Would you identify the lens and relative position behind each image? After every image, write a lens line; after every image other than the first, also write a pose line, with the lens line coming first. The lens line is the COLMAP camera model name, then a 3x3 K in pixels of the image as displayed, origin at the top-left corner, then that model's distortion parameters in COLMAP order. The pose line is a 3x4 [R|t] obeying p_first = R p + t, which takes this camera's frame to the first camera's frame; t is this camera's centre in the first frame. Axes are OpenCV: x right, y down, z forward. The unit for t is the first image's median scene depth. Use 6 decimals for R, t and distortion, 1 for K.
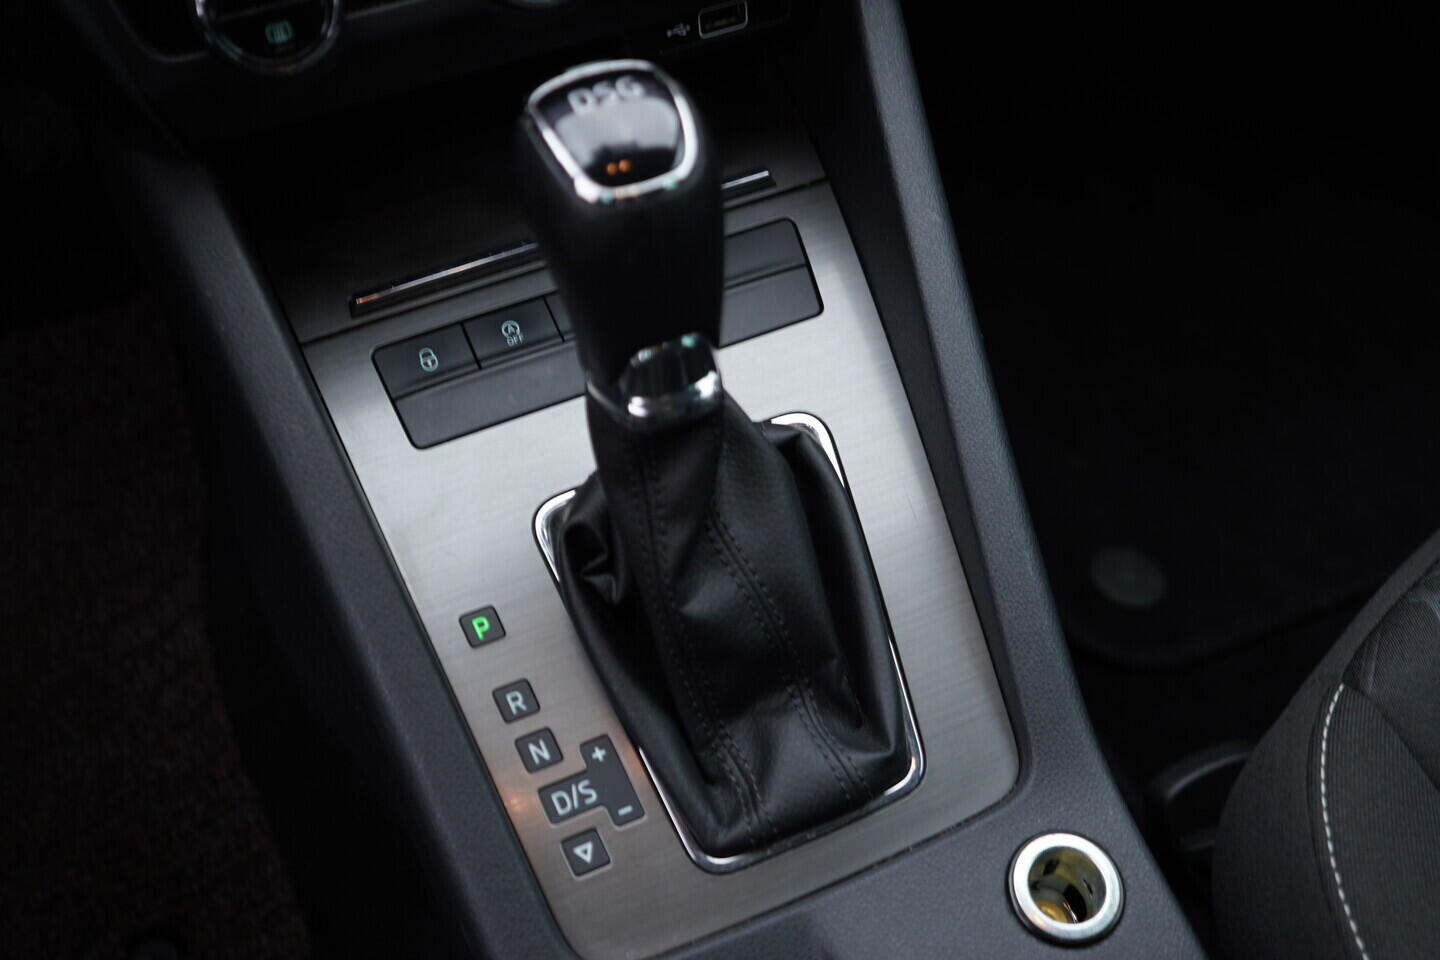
lens RADIAL K [[1476.2, 0, 747.6], [0, 1476.2, 470.2], [0, 0, 1]] dist [0.005493, 0.000000]
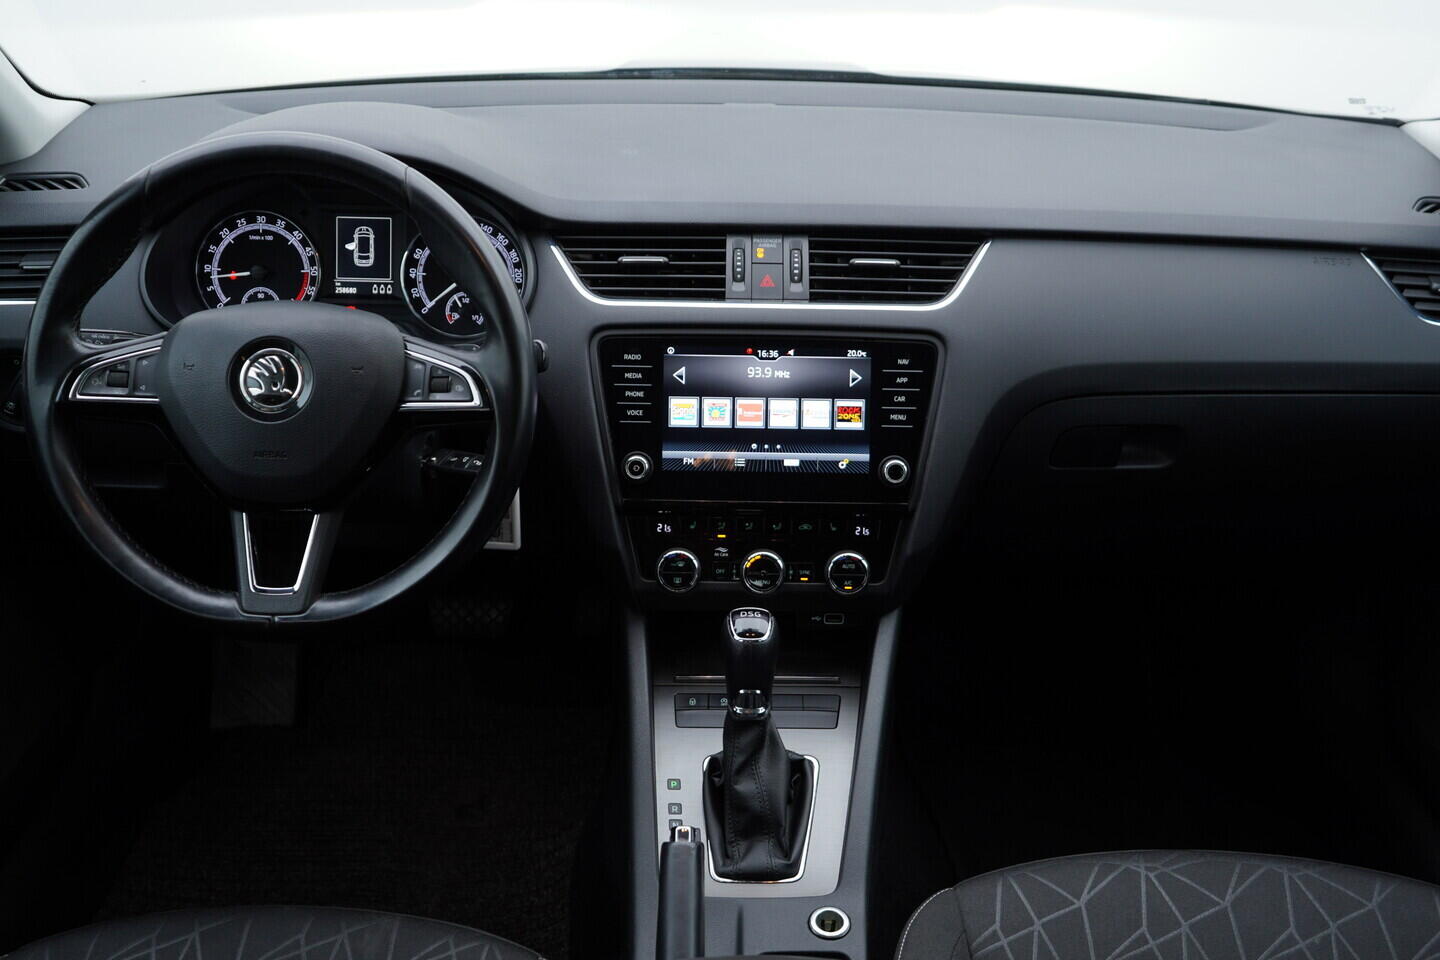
lens RADIAL K [[1476.2, 0, 711.7], [0, 1476.2, 480.1], [0, 0, 1]] dist [0.005493, 0.000000]
pose [[0.908592, 0.201039, -0.366119, 0.839359], [-0.337201, 0.870328, -0.358921, 0.611872], [0.246486, 0.449569, 0.858564, -1.754319]]
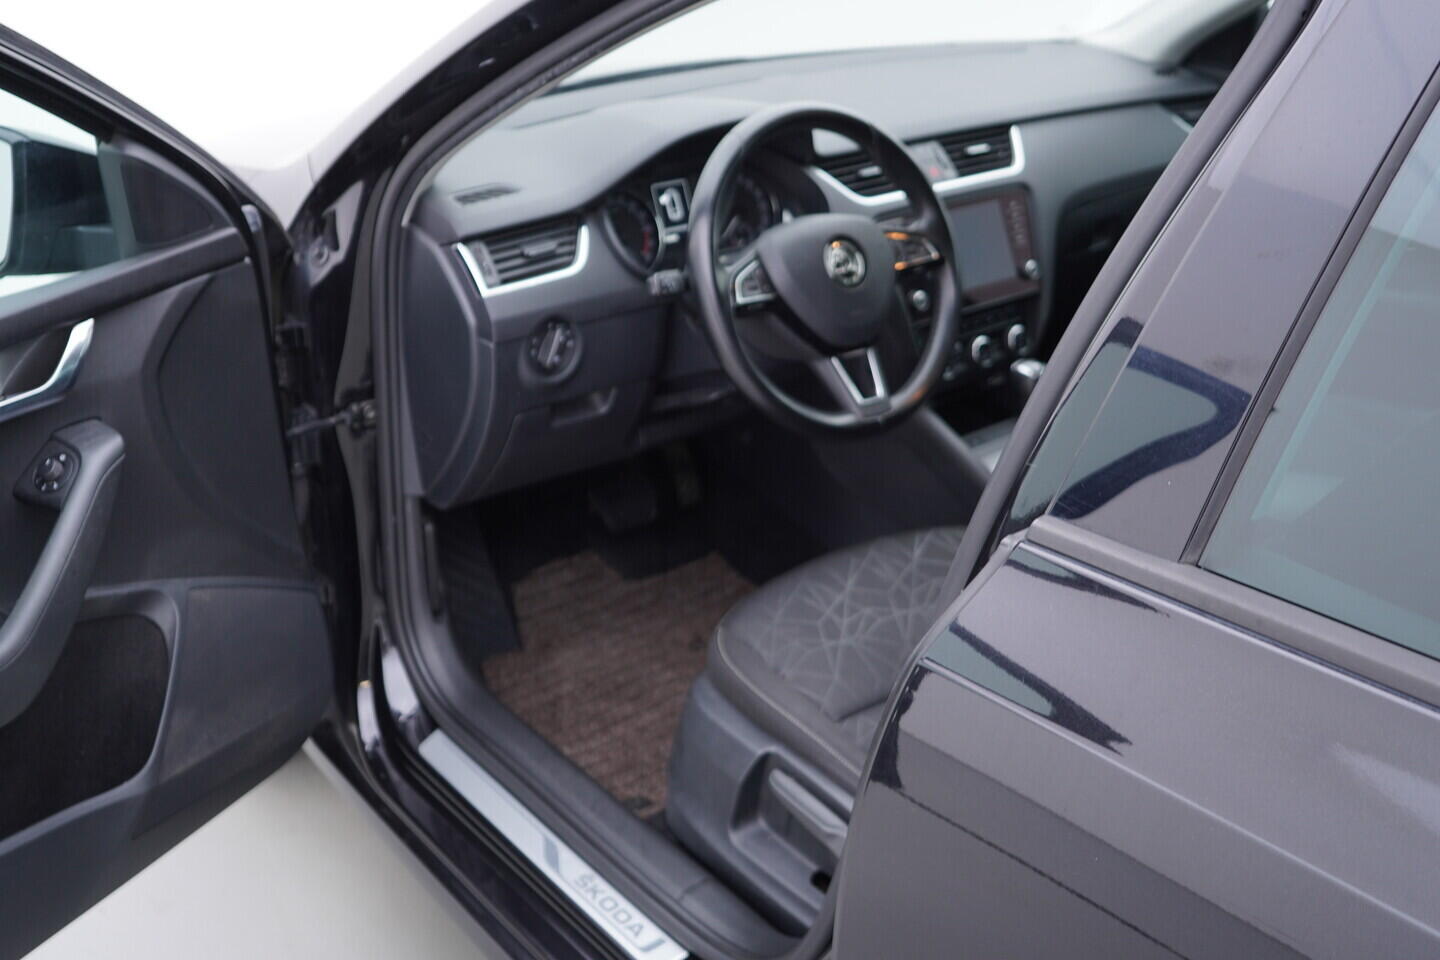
lens RADIAL K [[1476.2, 0, 717.8], [0, 1476.2, 485.0], [0, 0, 1]] dist [0.005493, 0.000000]
pose [[0.969510, -0.103239, 0.222245, -2.073722], [0.190920, 0.886776, -0.420926, 1.877269], [-0.153625, 0.450523, 0.879448, -2.901506]]
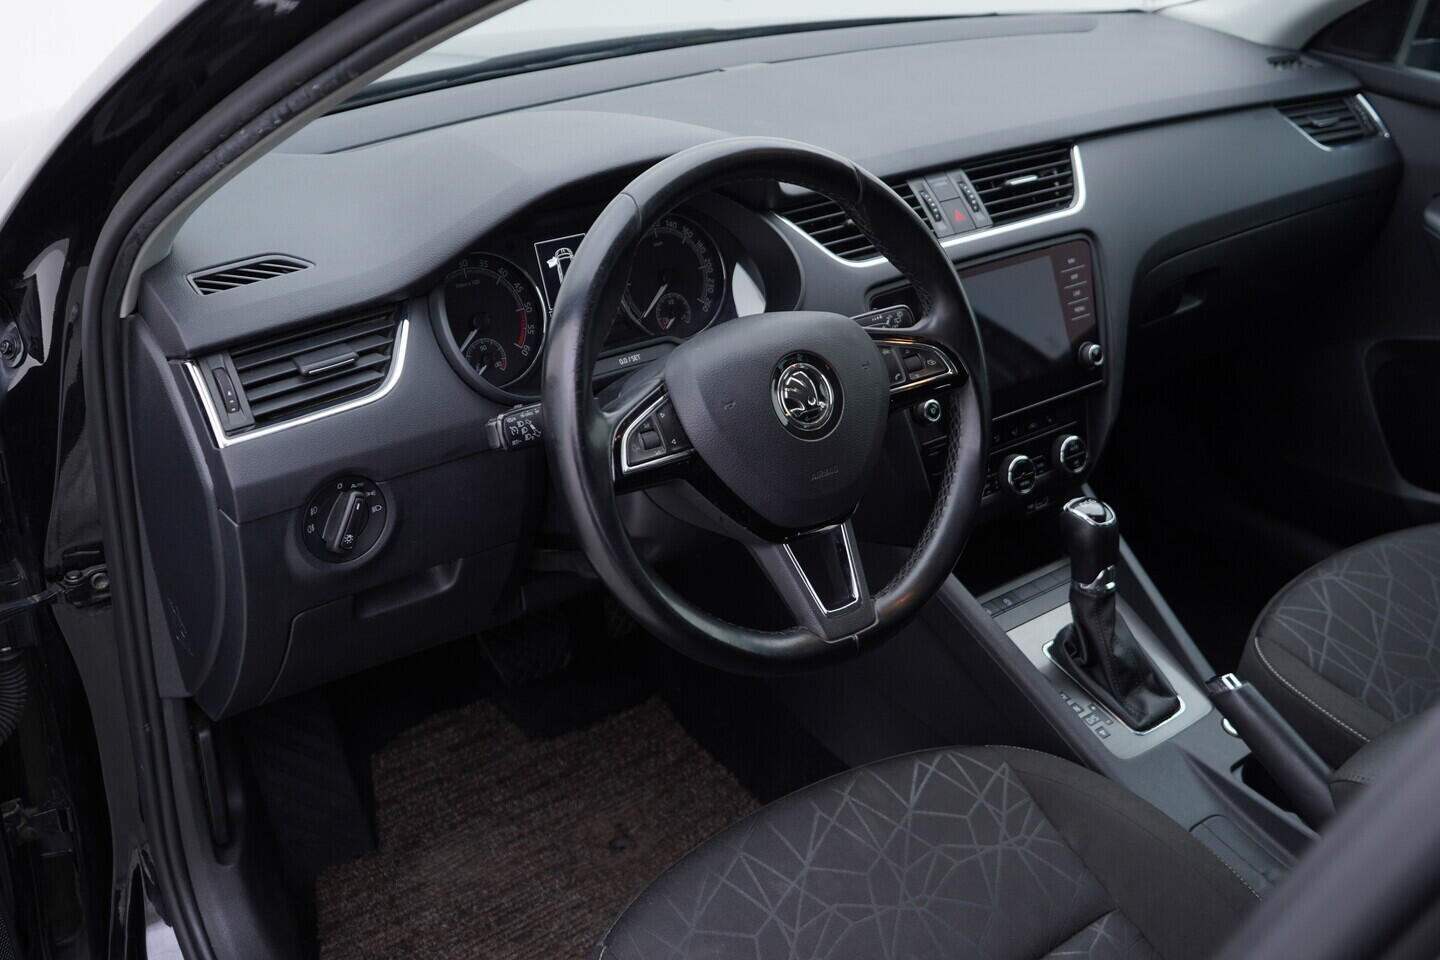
lens RADIAL K [[1476.2, 0, 718.6], [0, 1476.2, 476.1], [0, 0, 1]] dist [0.005493, 0.000000]
pose [[0.976968, -0.088451, 0.194193, -1.456334], [0.159598, 0.906953, -0.389826, 0.845262], [-0.141643, 0.411841, 0.900180, -1.939749]]
